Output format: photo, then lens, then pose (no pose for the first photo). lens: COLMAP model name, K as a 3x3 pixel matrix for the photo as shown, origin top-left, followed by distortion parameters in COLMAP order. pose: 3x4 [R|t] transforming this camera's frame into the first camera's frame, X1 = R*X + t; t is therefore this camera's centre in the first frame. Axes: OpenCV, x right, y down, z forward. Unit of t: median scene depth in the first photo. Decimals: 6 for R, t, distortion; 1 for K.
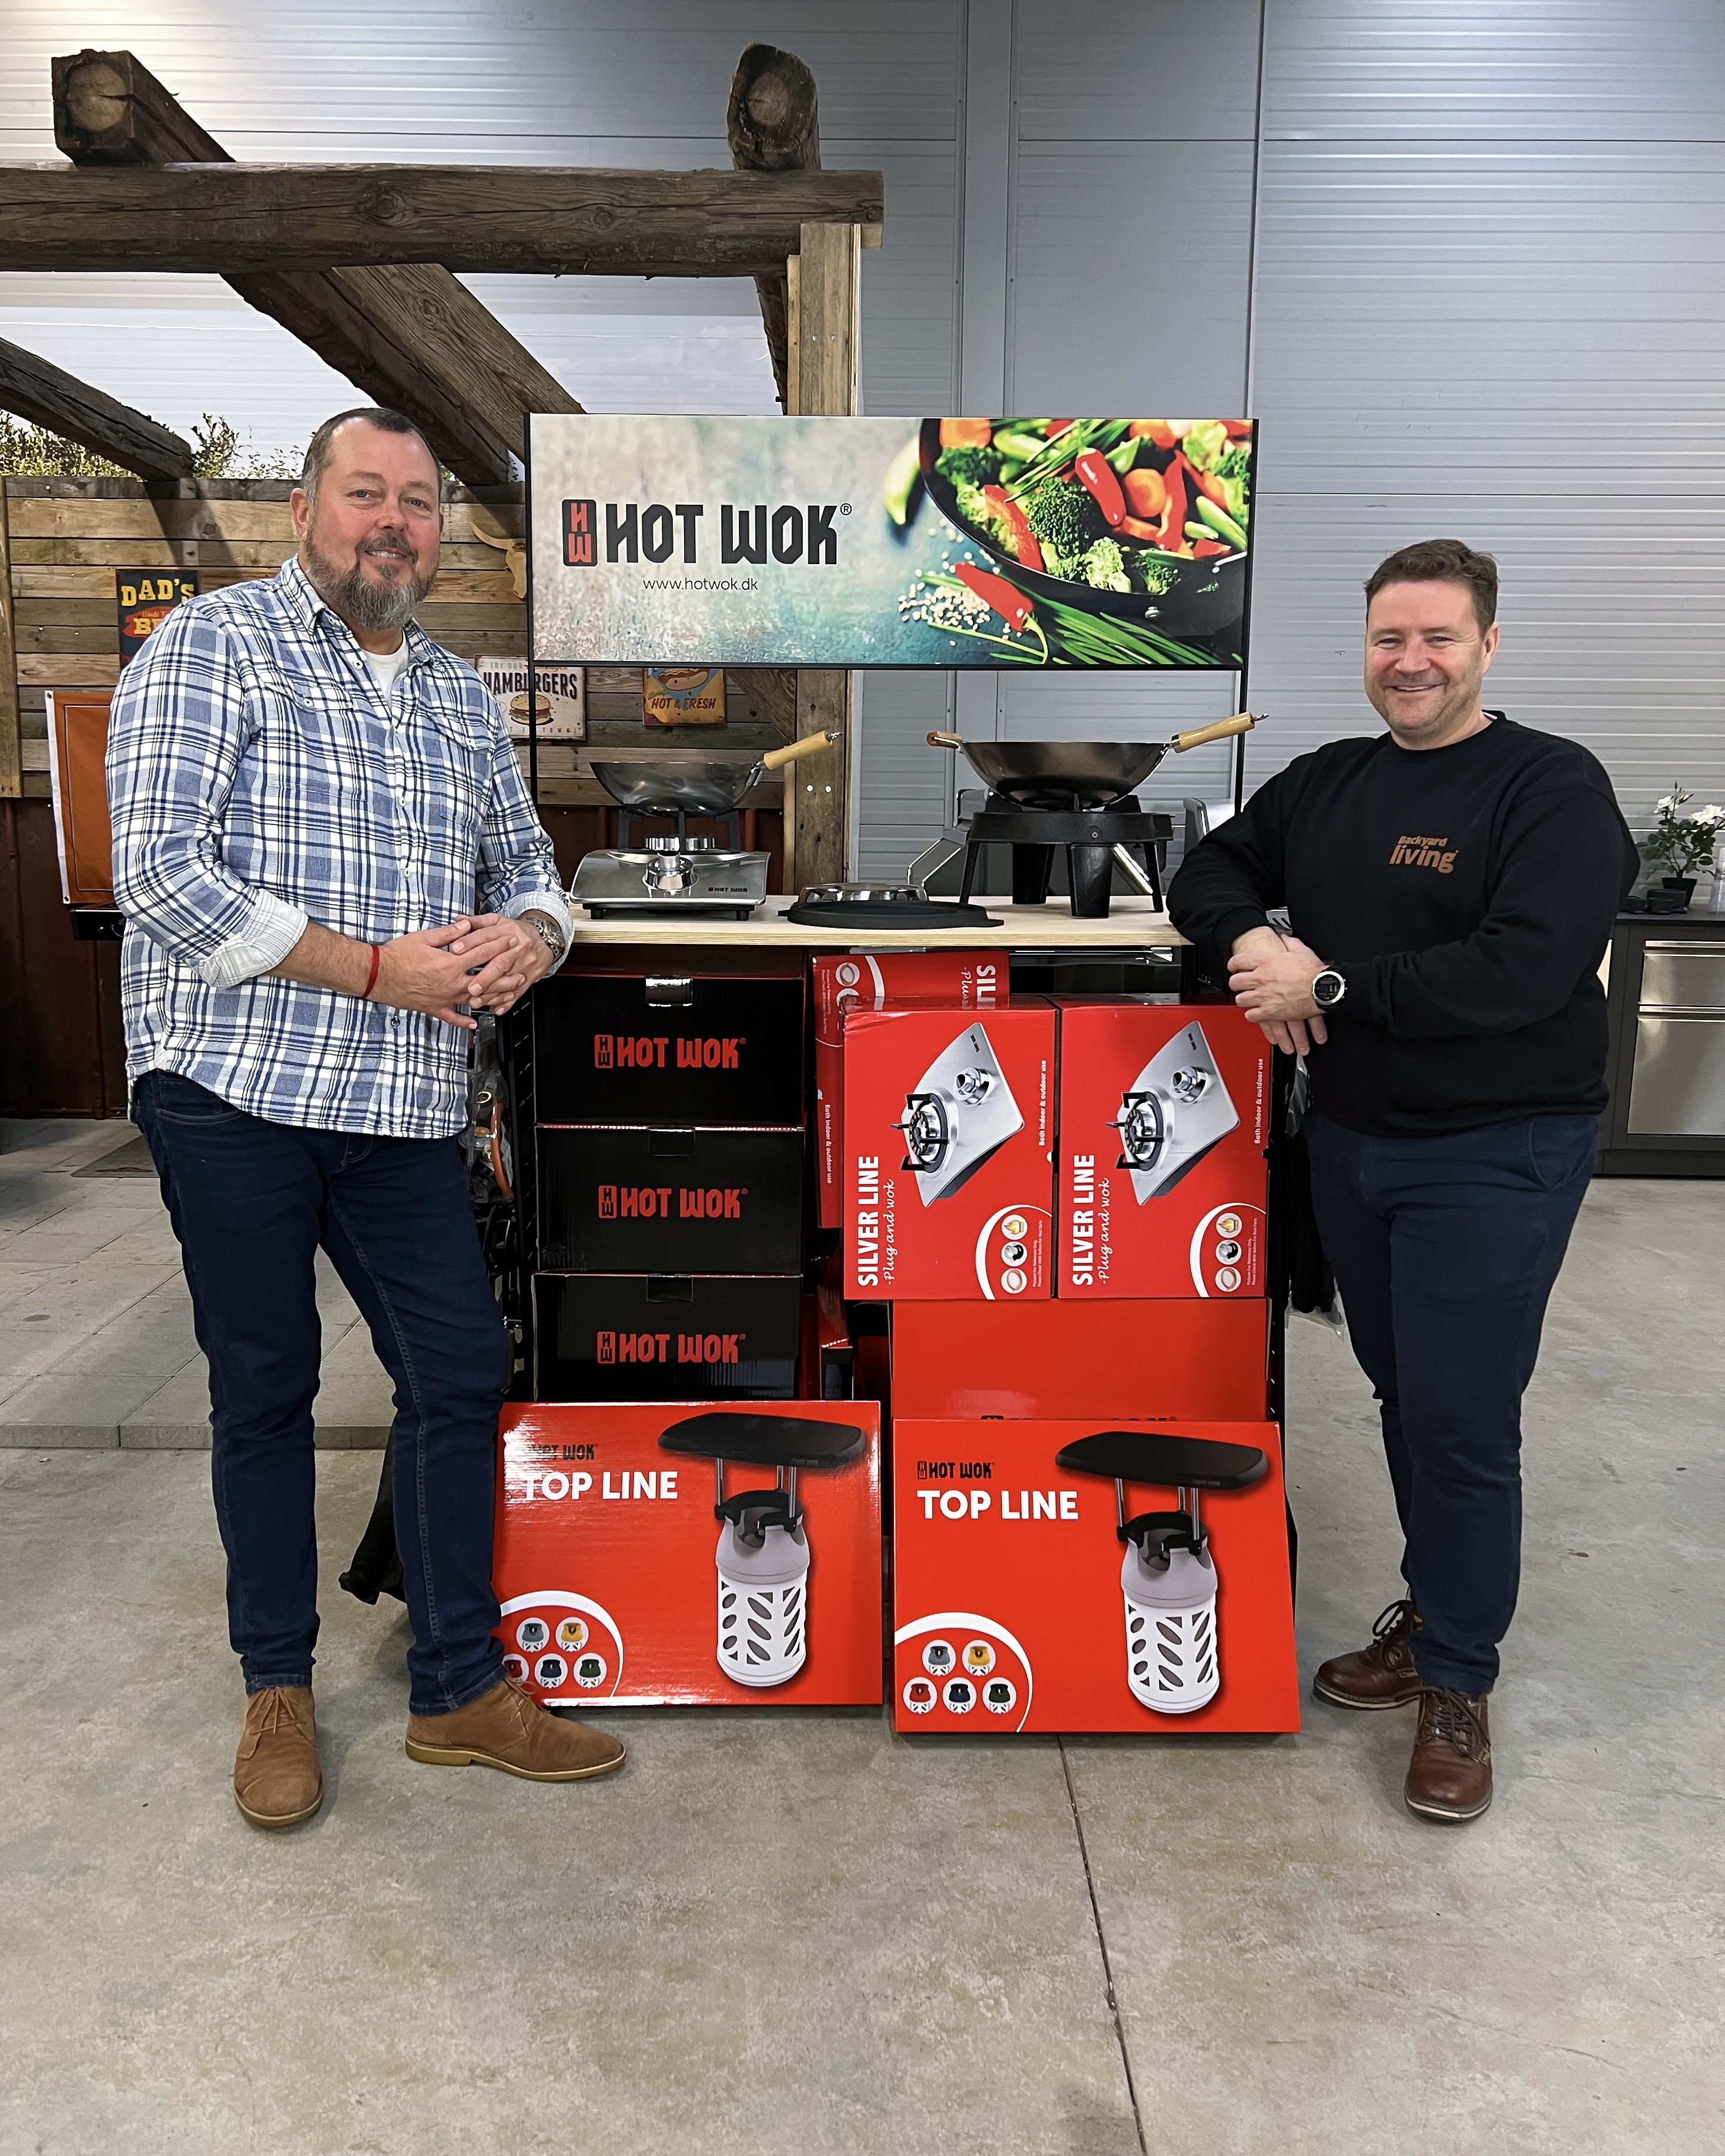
lens RADIAL K [[1840.4, 0, 848.9], [0, 1840.4, 1071.7], [0, 0, 1]] dist [0.046620, -0.007877]
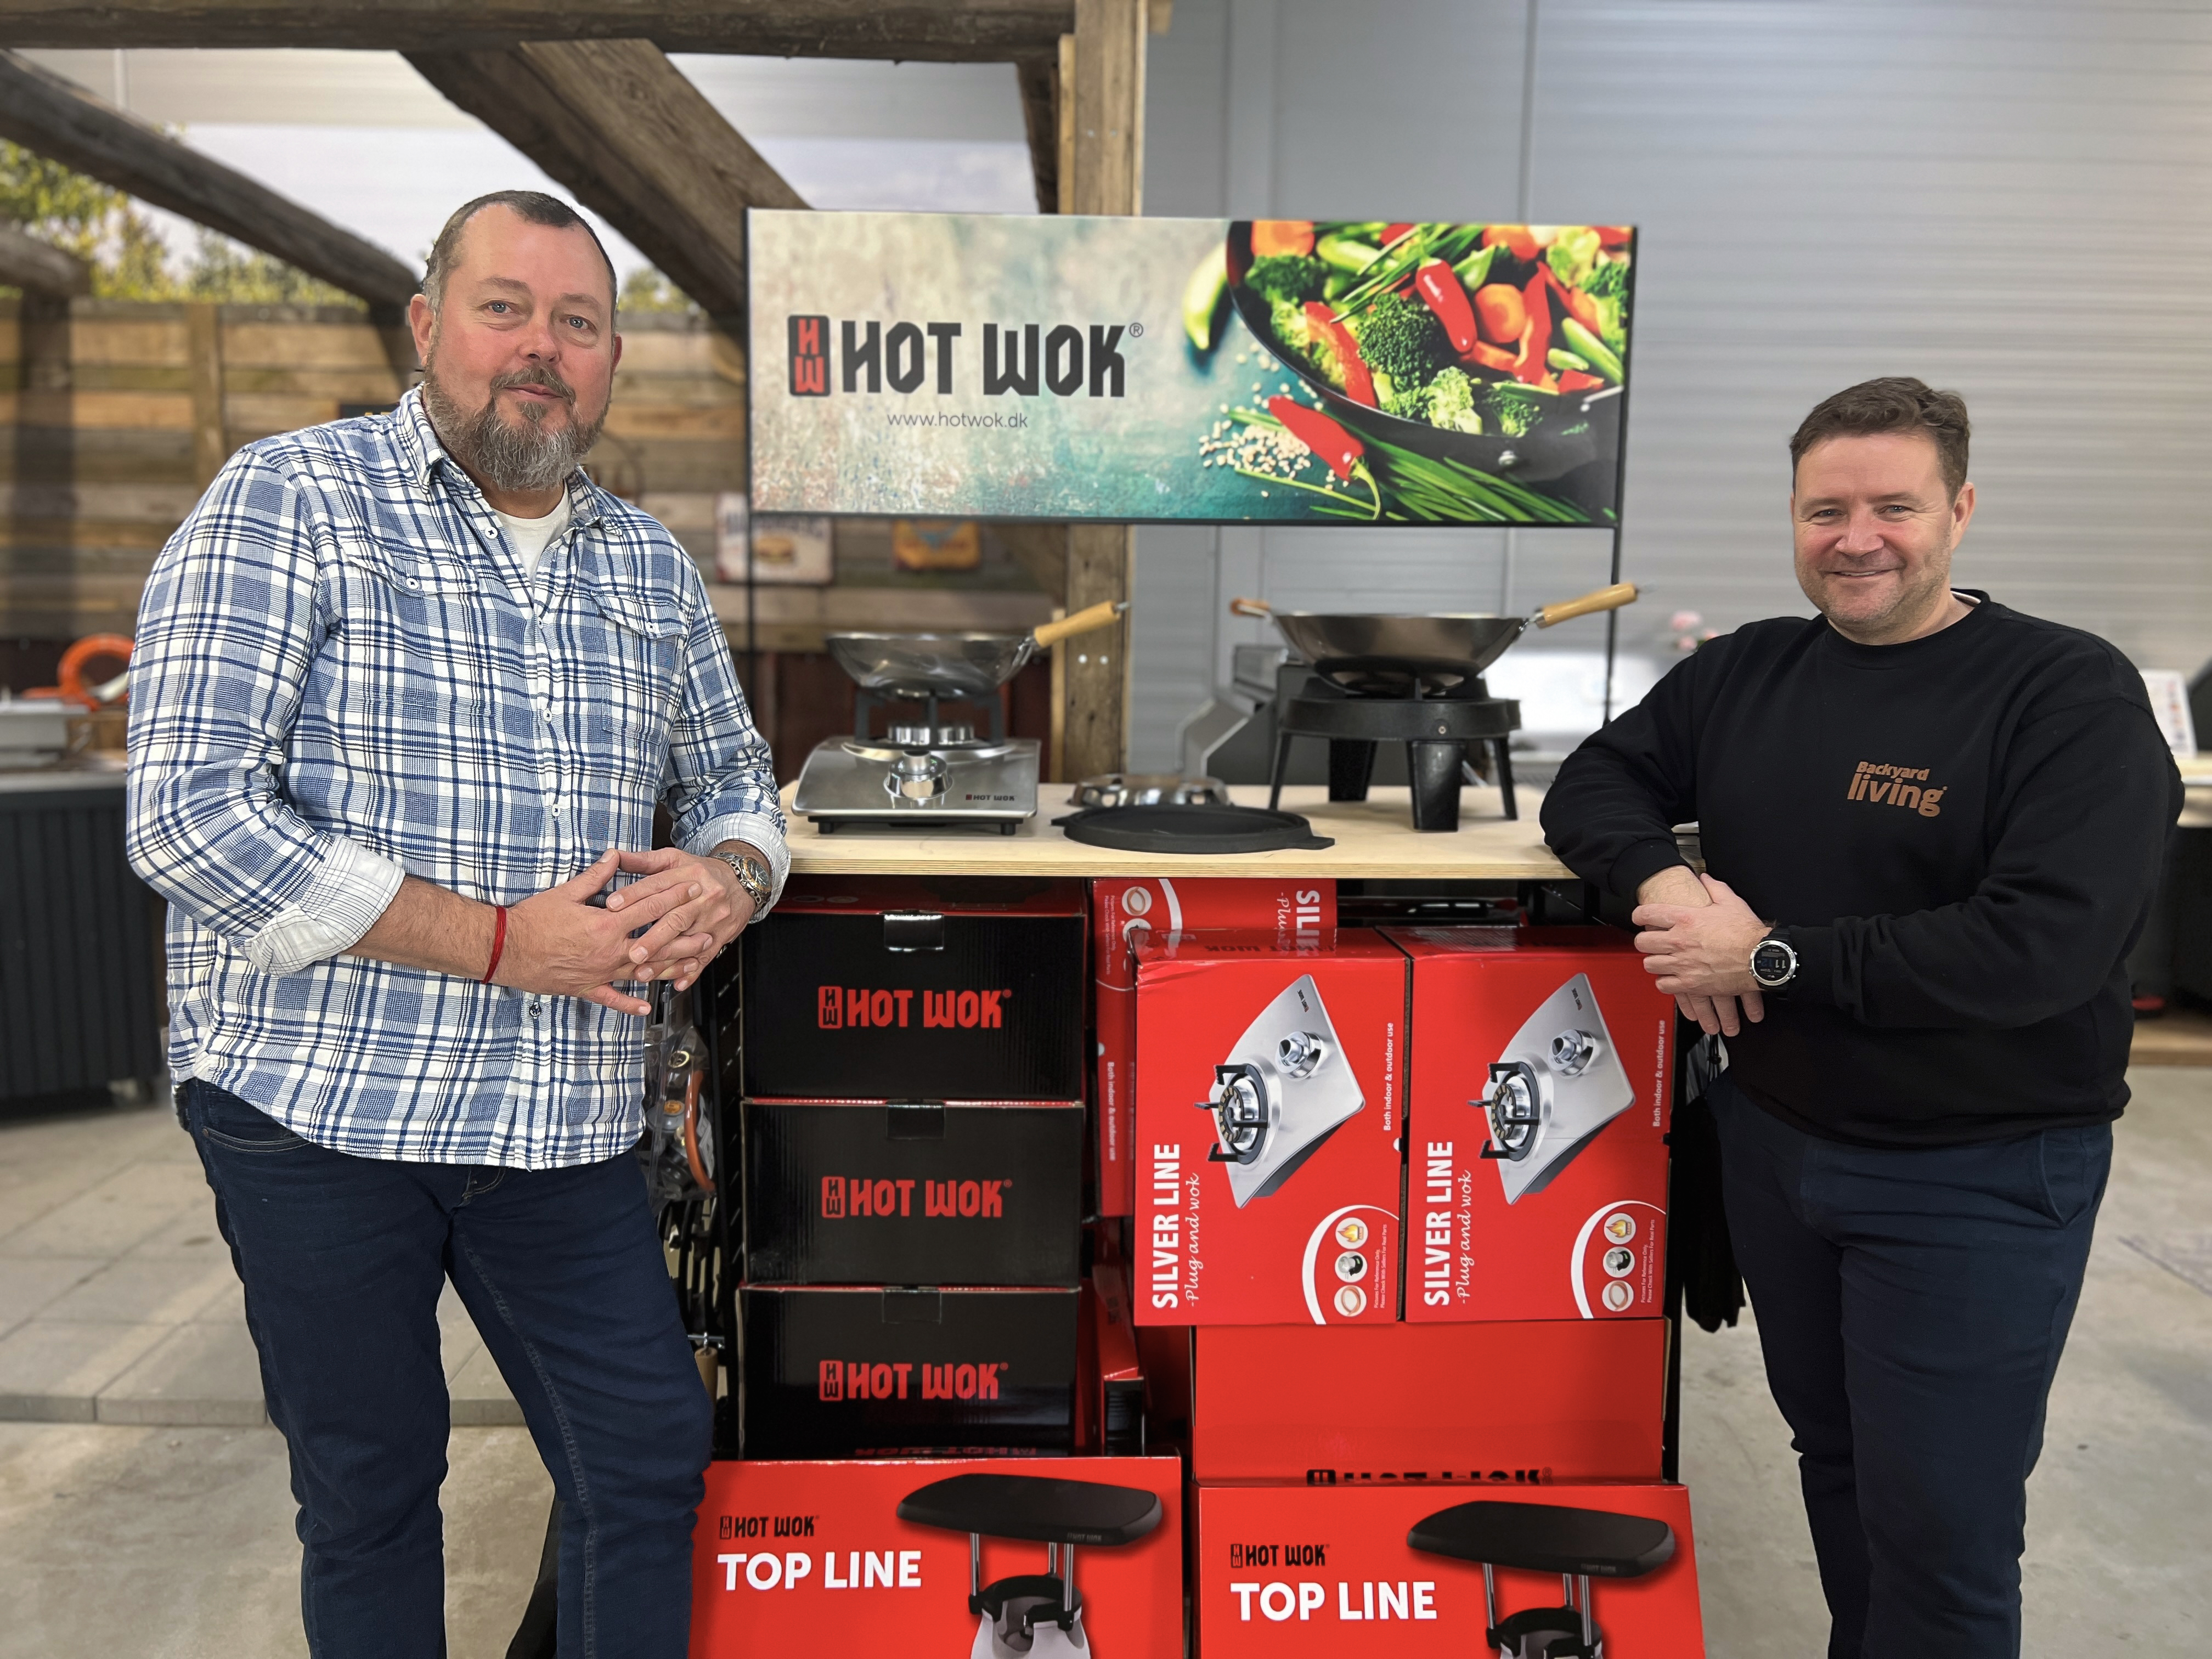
lens RADIAL K [[1670.3, 0, 1118.2], [0, 1670.3, 839.1], [0, 0, 1]] dist [0.048585, -0.027754]
pose [[0.999818, 0.003976, 0.018663, -0.023337], [-0.003665, 0.999855, -0.016658, -0.070086], [-0.018726, 0.016587, 0.999687, 0.274996]]
